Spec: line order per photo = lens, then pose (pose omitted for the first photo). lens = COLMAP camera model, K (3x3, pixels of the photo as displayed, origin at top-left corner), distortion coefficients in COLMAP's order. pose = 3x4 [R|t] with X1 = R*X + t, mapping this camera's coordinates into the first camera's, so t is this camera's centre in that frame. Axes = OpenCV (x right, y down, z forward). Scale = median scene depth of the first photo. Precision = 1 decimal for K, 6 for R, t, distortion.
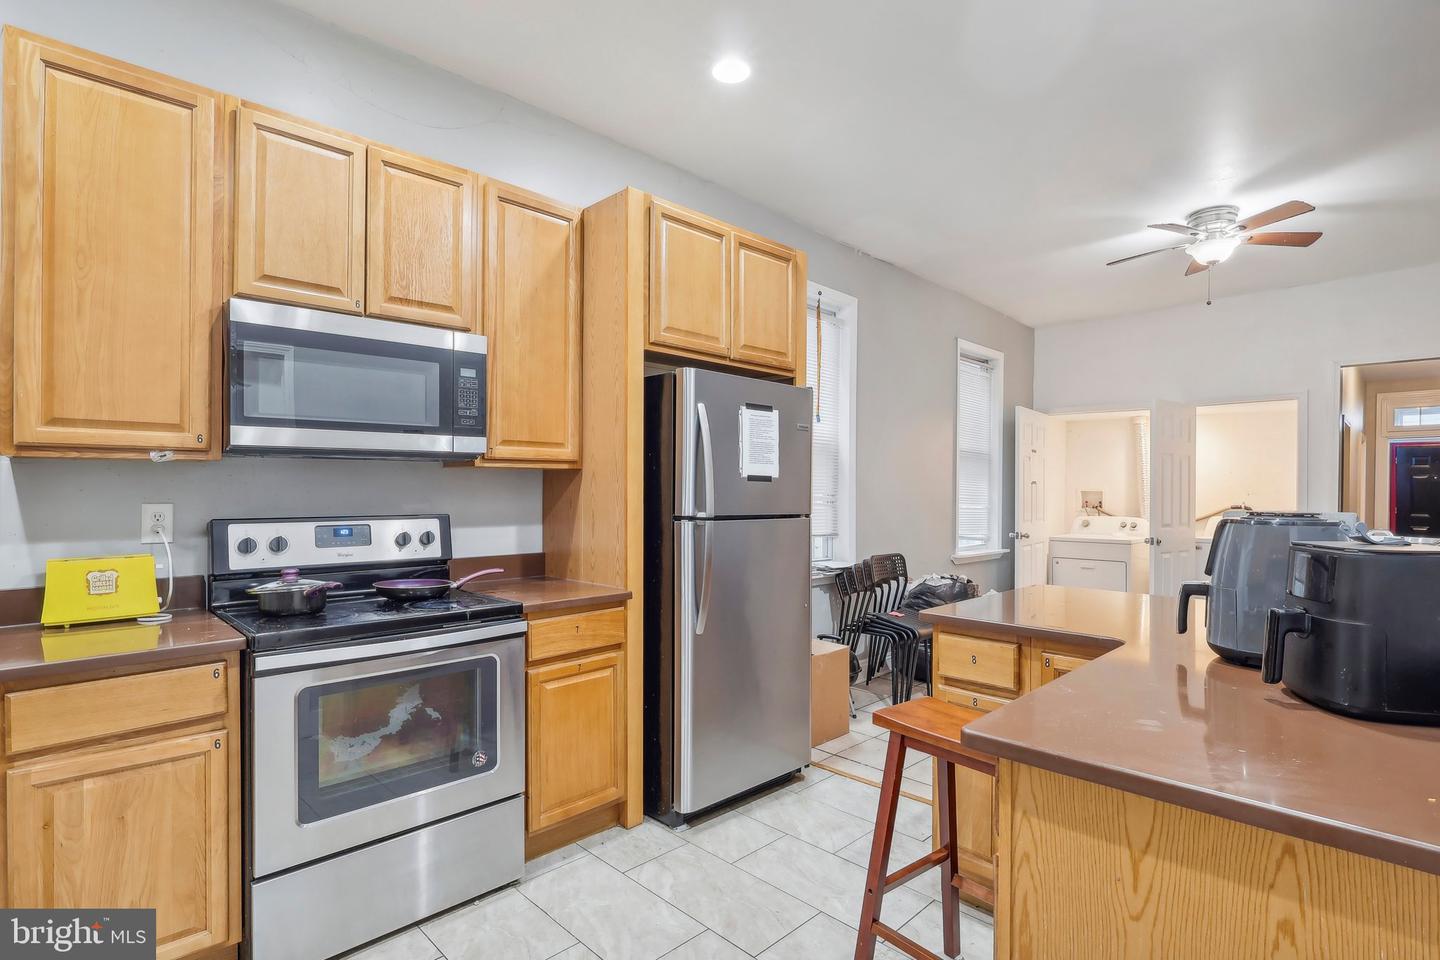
lens RADIAL K [[706.6, 0, 704.0], [0, 706.6, 489.3], [0, 0, 1]] dist [-0.003719, -0.001481]
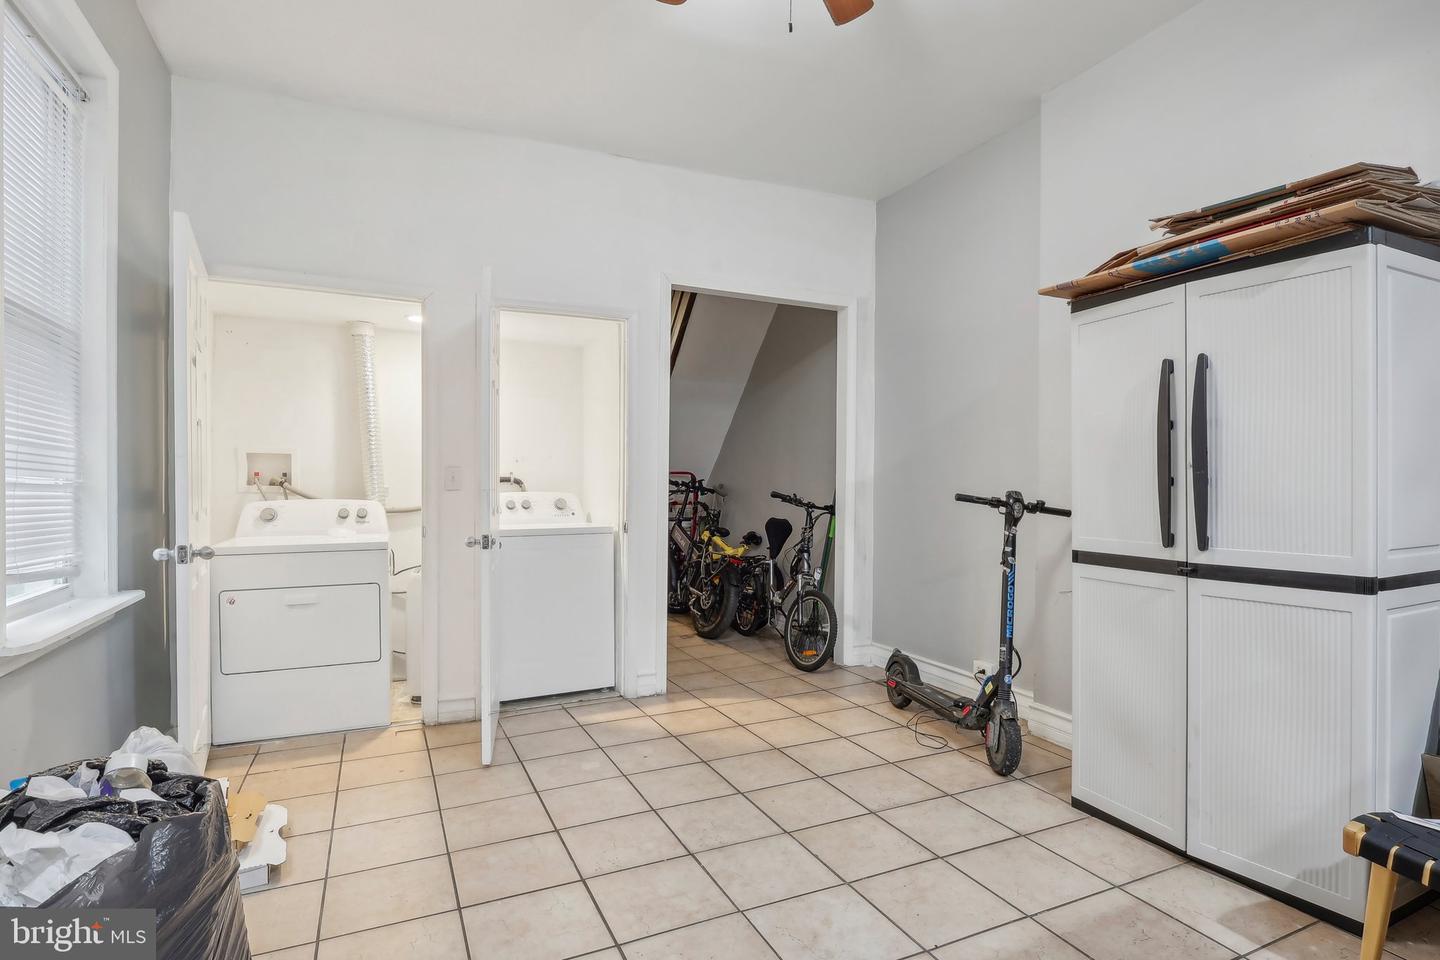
lens RADIAL K [[713.3, 0, 713.4], [0, 713.3, 495.7], [0, 0, 1]] dist [0.008008, 0.004003]
pose [[0.312520, -0.019998, 0.949701, 0.233866], [-0.007274, 0.999699, 0.023445, 0.031767], [-0.949883, -0.014235, 0.312280, 0.838360]]
